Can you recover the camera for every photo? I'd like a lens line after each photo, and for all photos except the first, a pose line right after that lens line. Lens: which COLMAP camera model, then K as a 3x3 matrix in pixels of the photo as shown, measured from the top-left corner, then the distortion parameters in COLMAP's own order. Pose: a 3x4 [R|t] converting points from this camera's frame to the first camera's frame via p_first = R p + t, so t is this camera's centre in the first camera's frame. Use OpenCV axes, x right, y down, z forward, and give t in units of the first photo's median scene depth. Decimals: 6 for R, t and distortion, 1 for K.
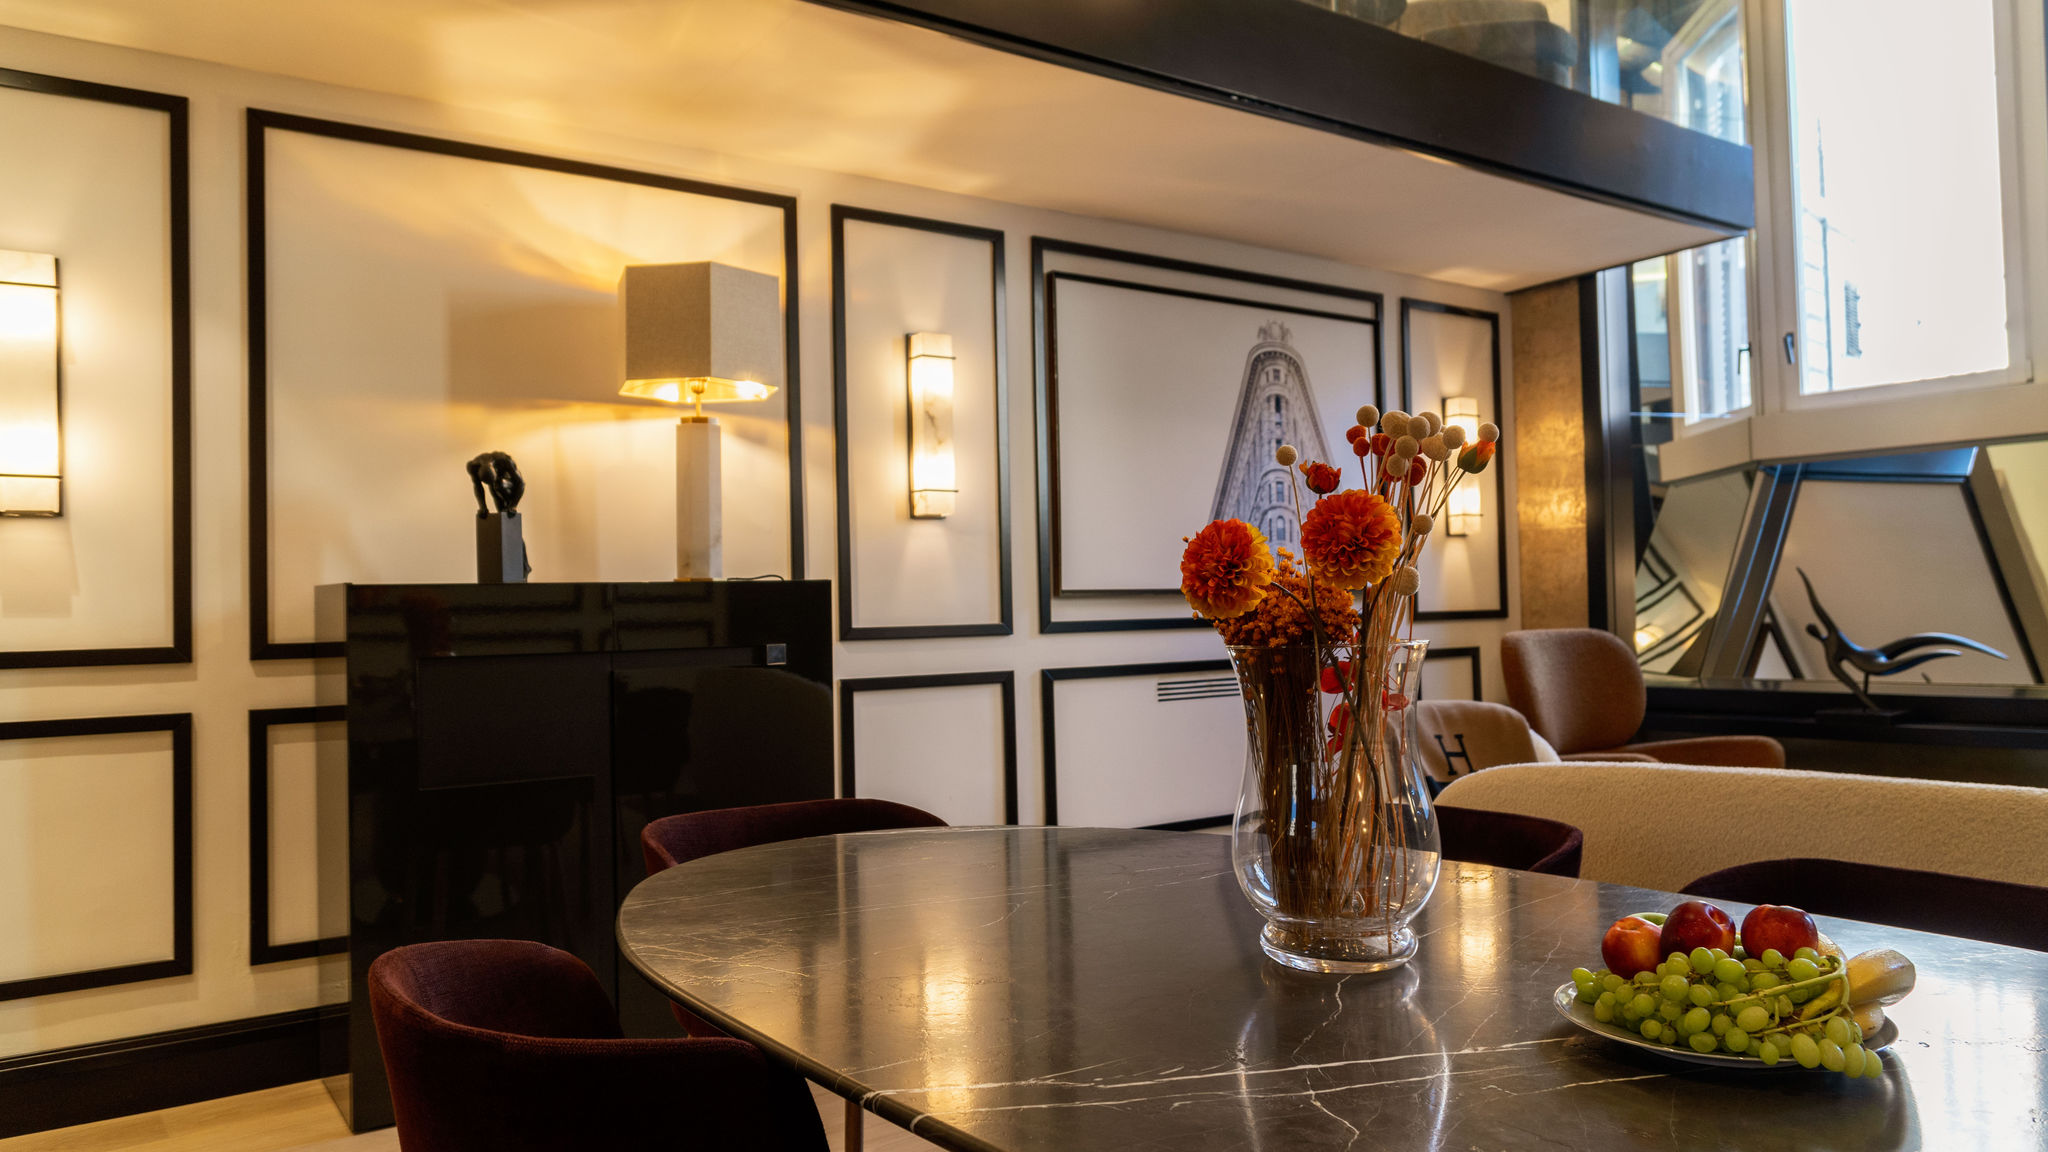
lens RADIAL K [[1387.2, 0, 1024.0], [0, 1387.2, 576.0], [0, 0, 1]] dist [-0.026759, 0.022474]
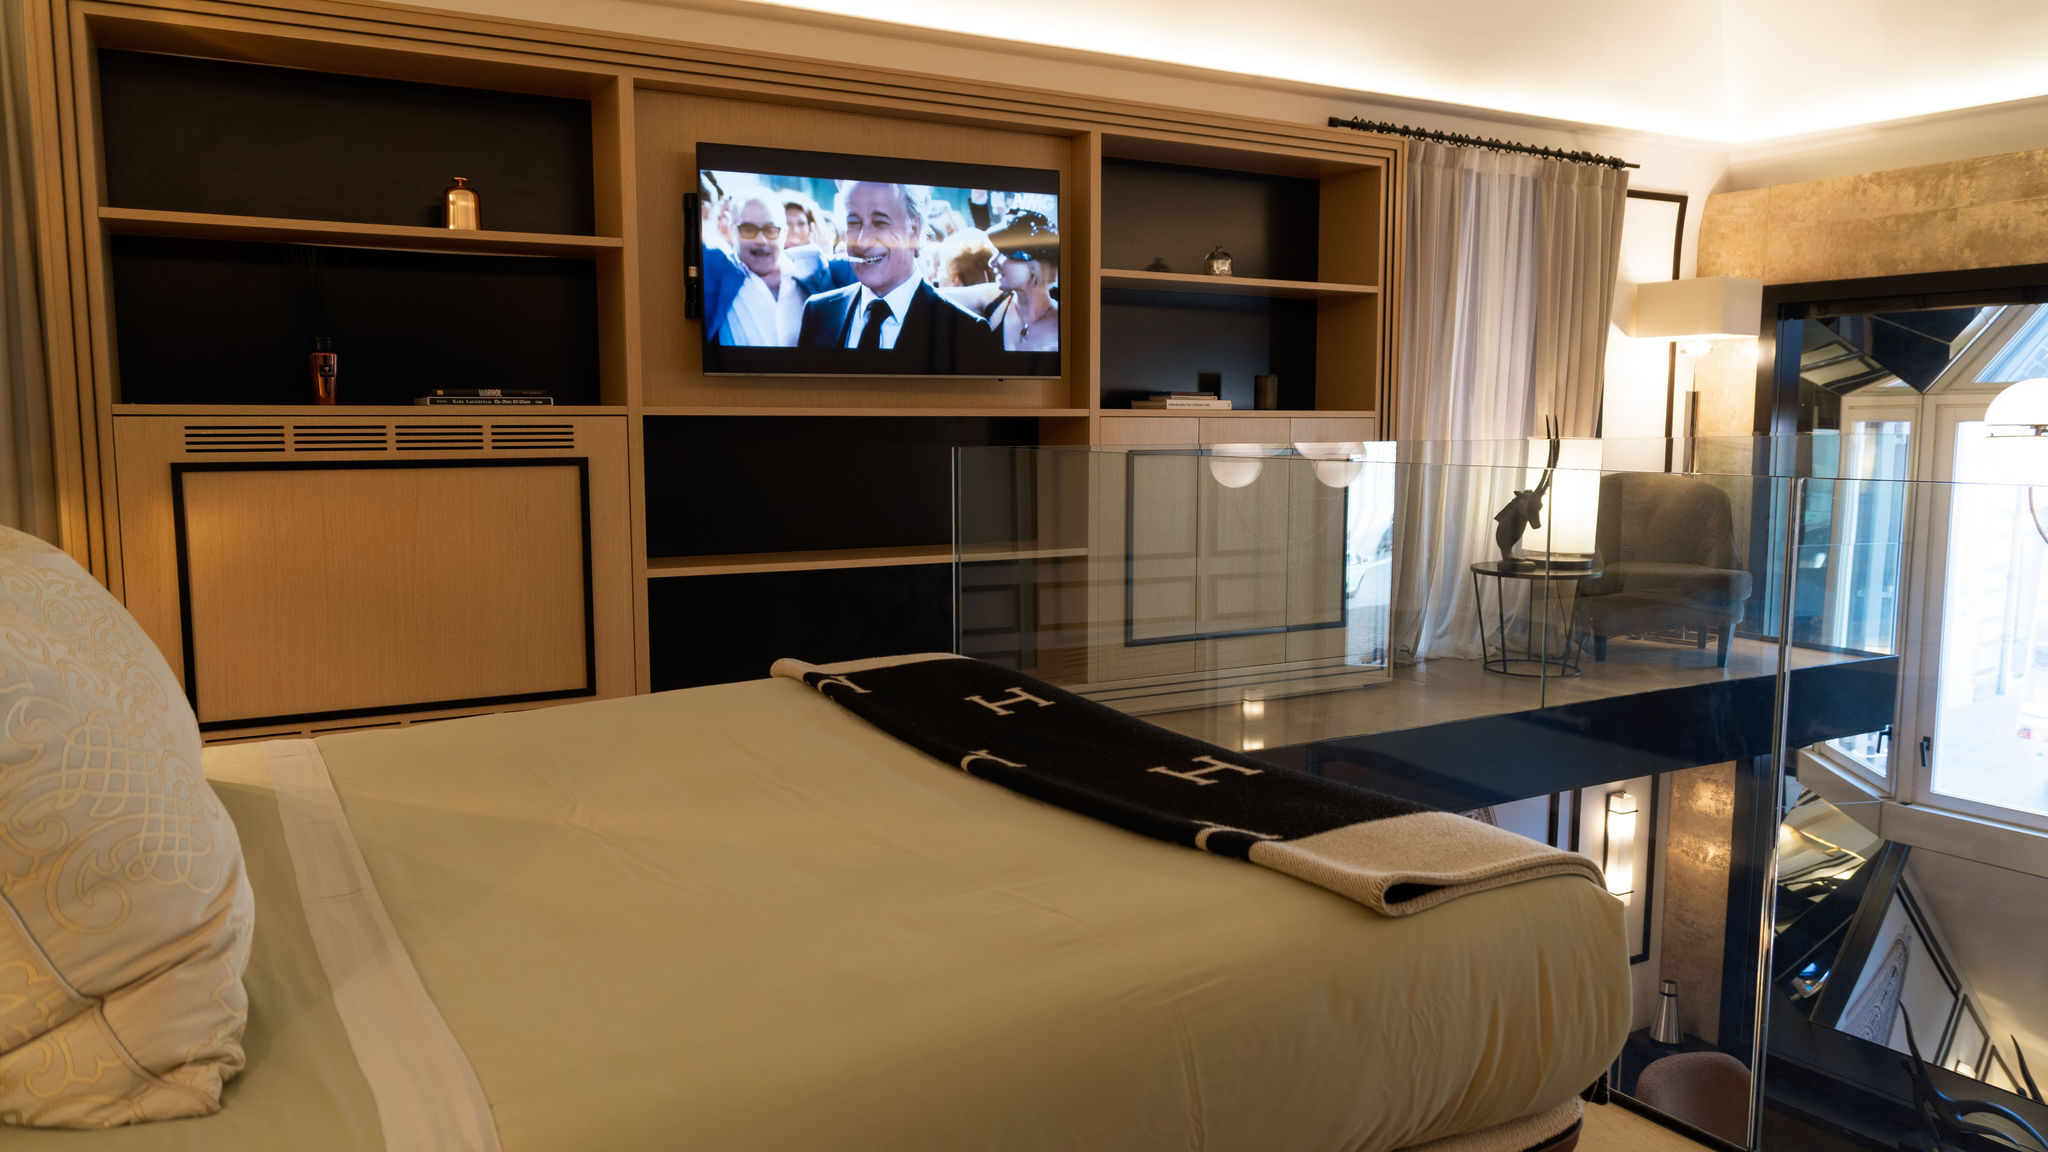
lens RADIAL K [[1385.3, 0, 1024.0], [0, 1385.3, 576.0], [0, 0, 1]] dist [-0.010865, 0.002646]
pose [[0.994782, 0.035207, -0.095757, -0.098413], [-0.021663, 0.990060, 0.138965, -0.515913], [0.099697, -0.136166, 0.985657, -0.213072]]
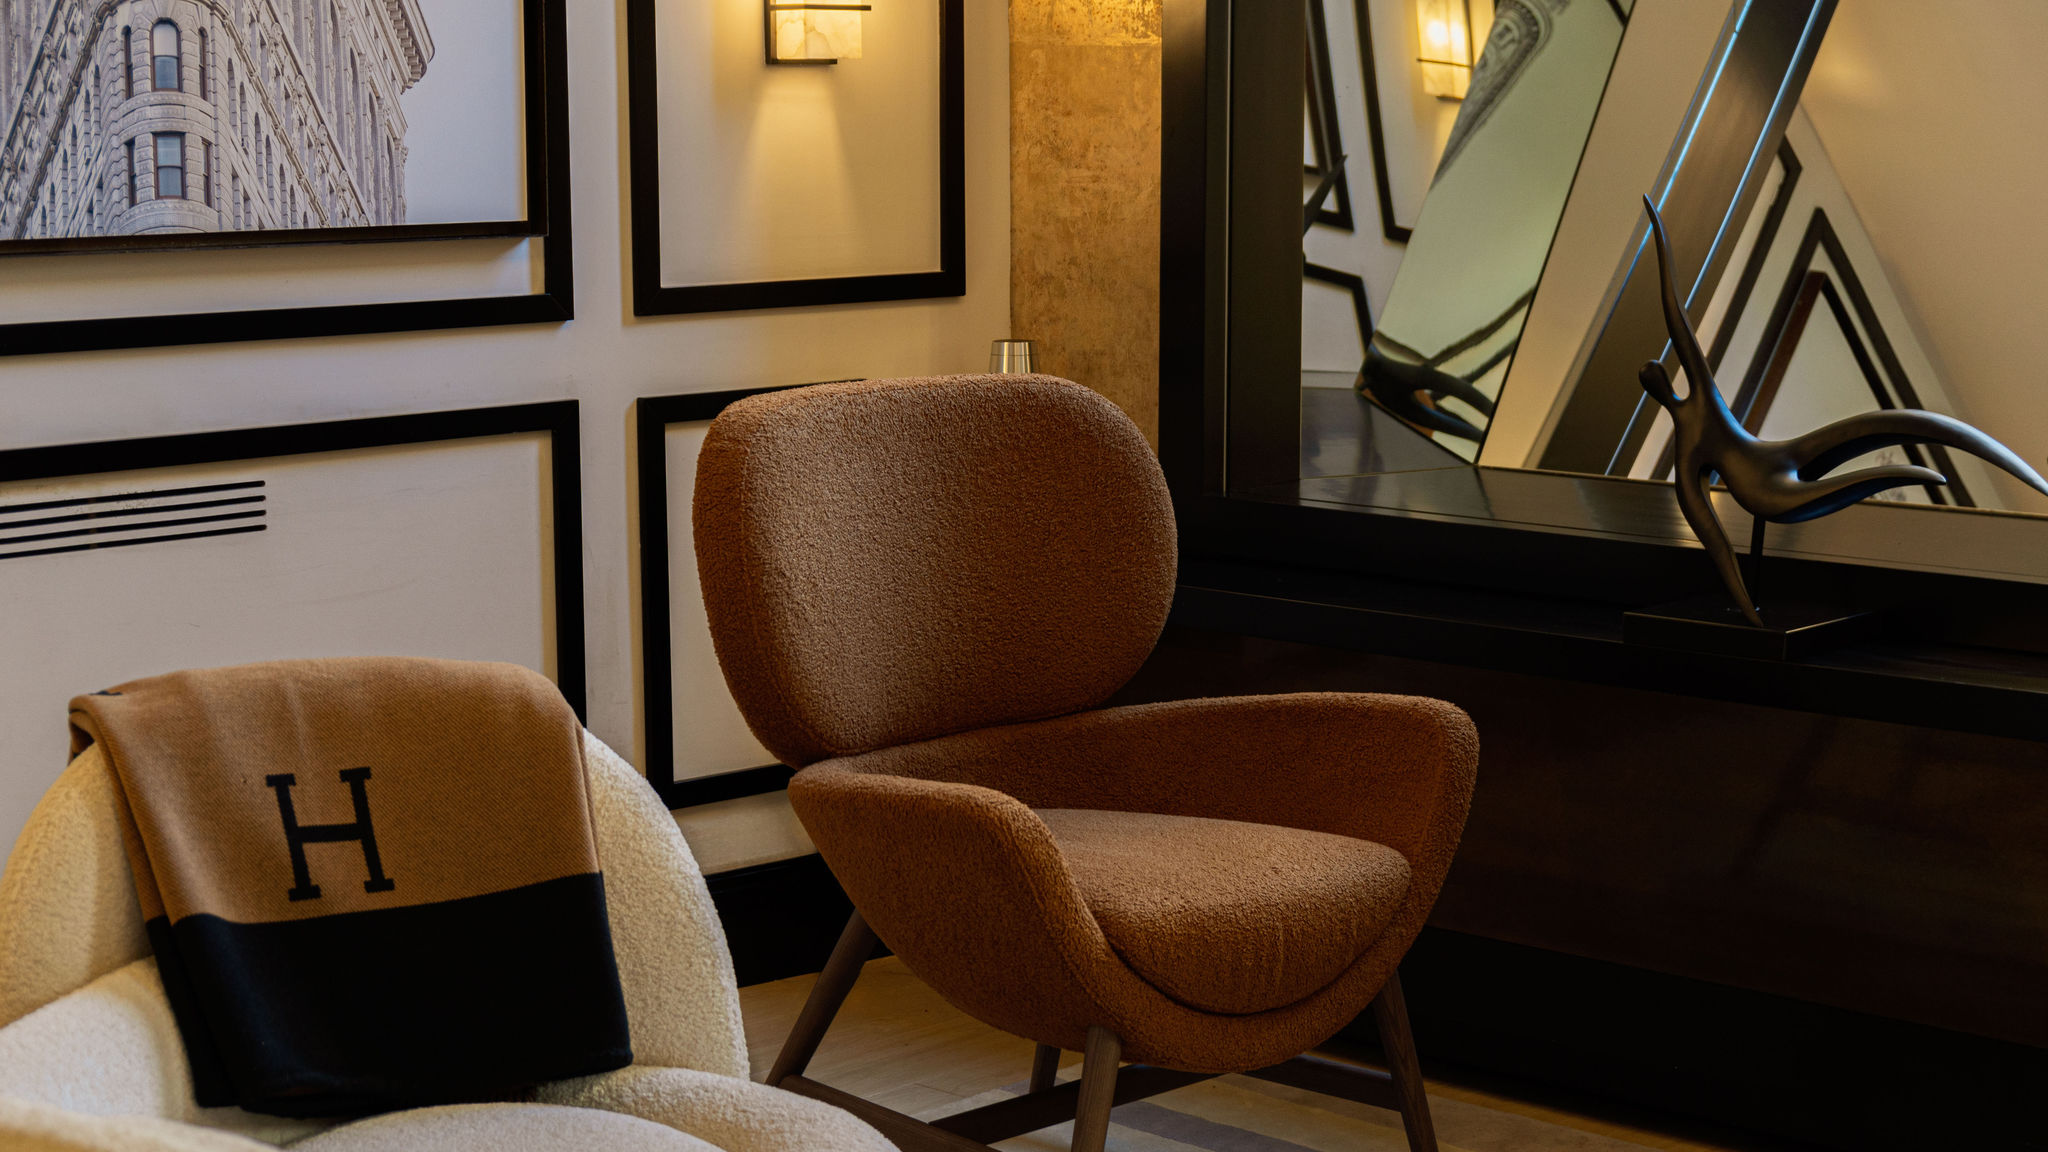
lens RADIAL K [[3560.5, 0, 1024.0], [0, 3560.5, 576.0], [0, 0, 1]] dist [0.008288, 0.063228]
pose [[0.987208, -0.002805, 0.159416, 0.249447], [-0.023838, 0.986011, 0.164970, -0.056787], [-0.157648, -0.166659, 0.973330, 0.109359]]
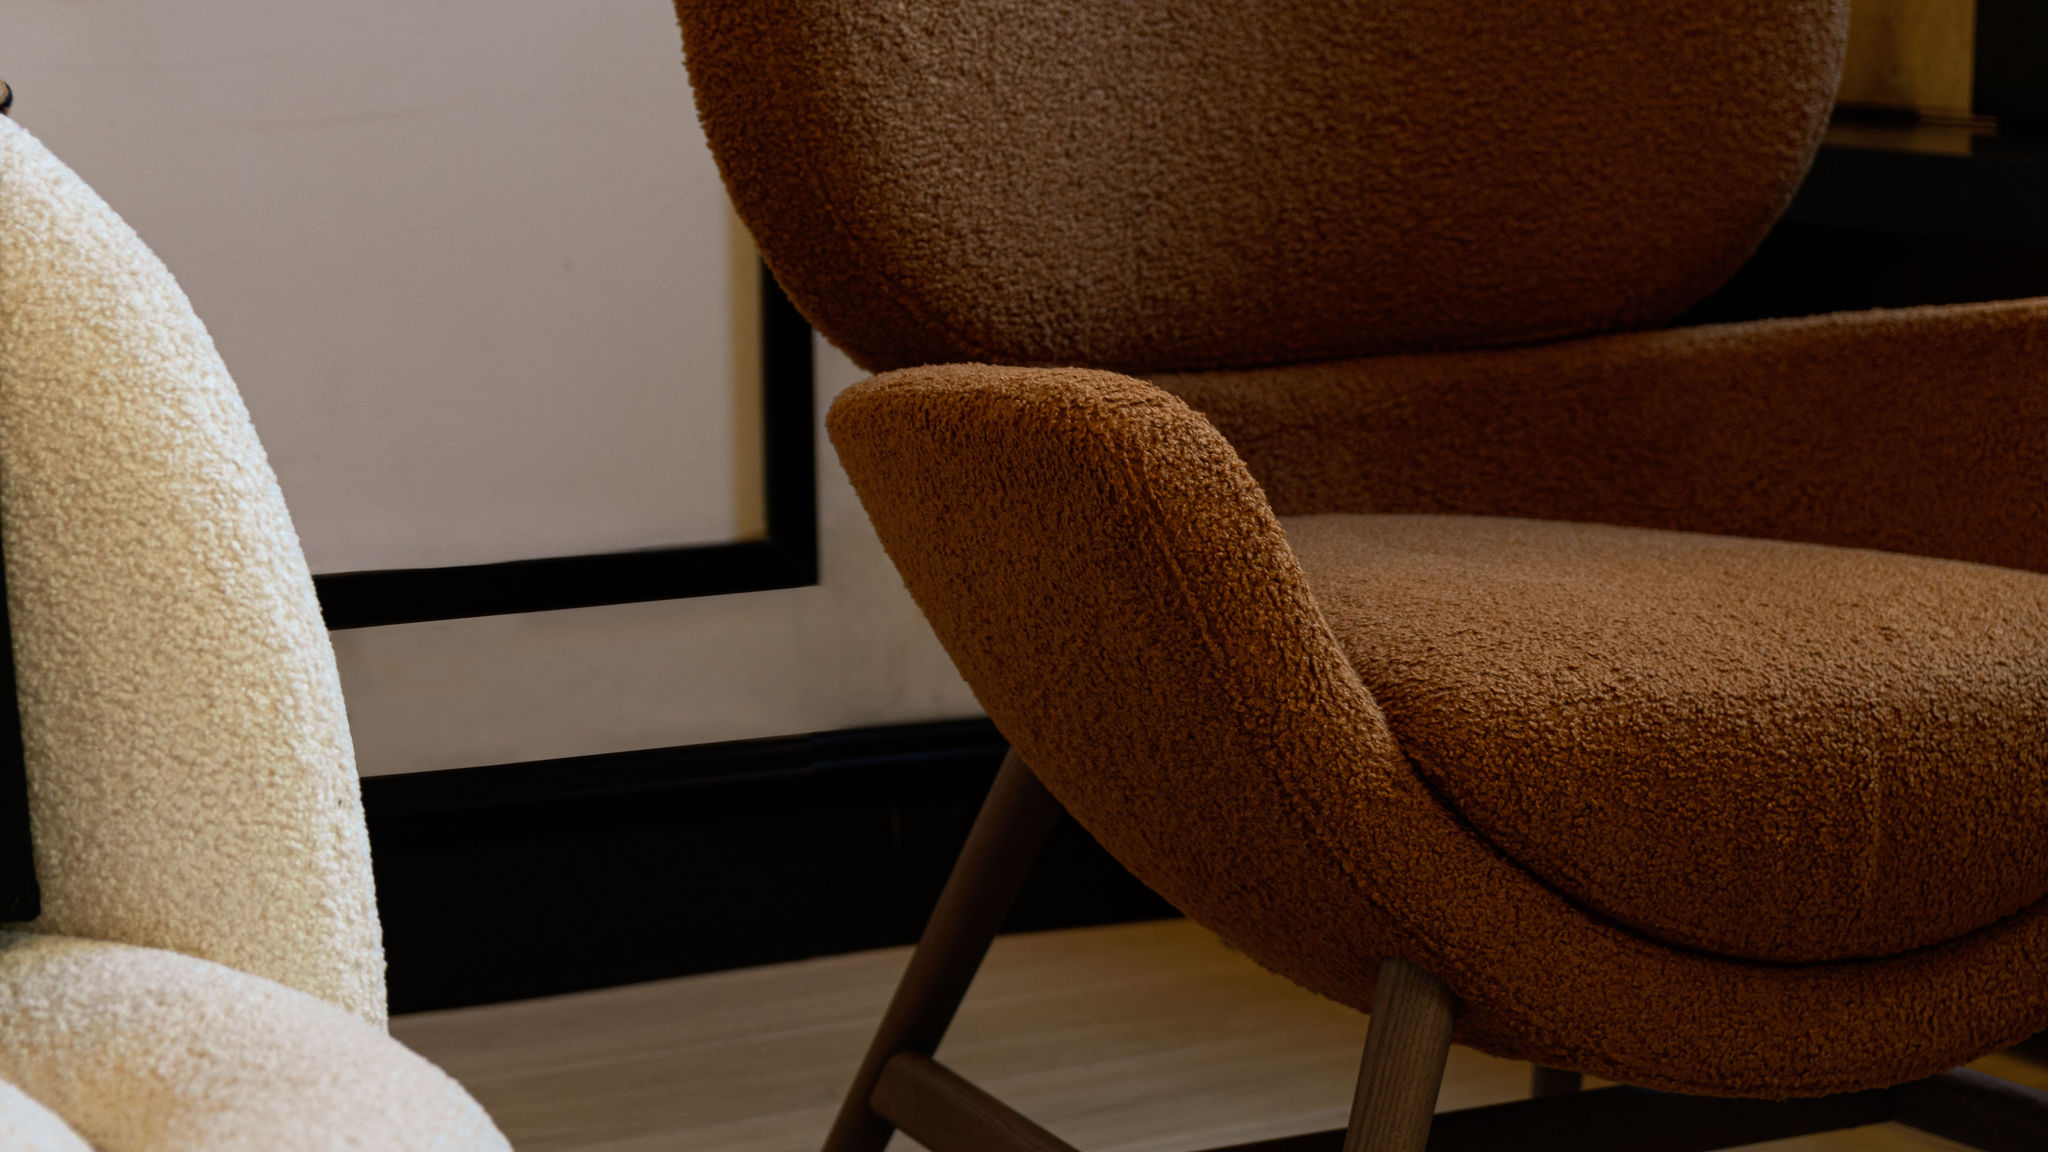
lens RADIAL K [[4560.7, 0, 1024.0], [0, 4560.7, 576.0], [0, 0, 1]] dist [0.047165, 0.019831]
pose [[0.992307, 0.036110, -0.118419, 0.393954], [-0.014441, 0.983749, 0.178965, 0.050469], [0.122957, -0.175878, 0.976703, 0.414622]]
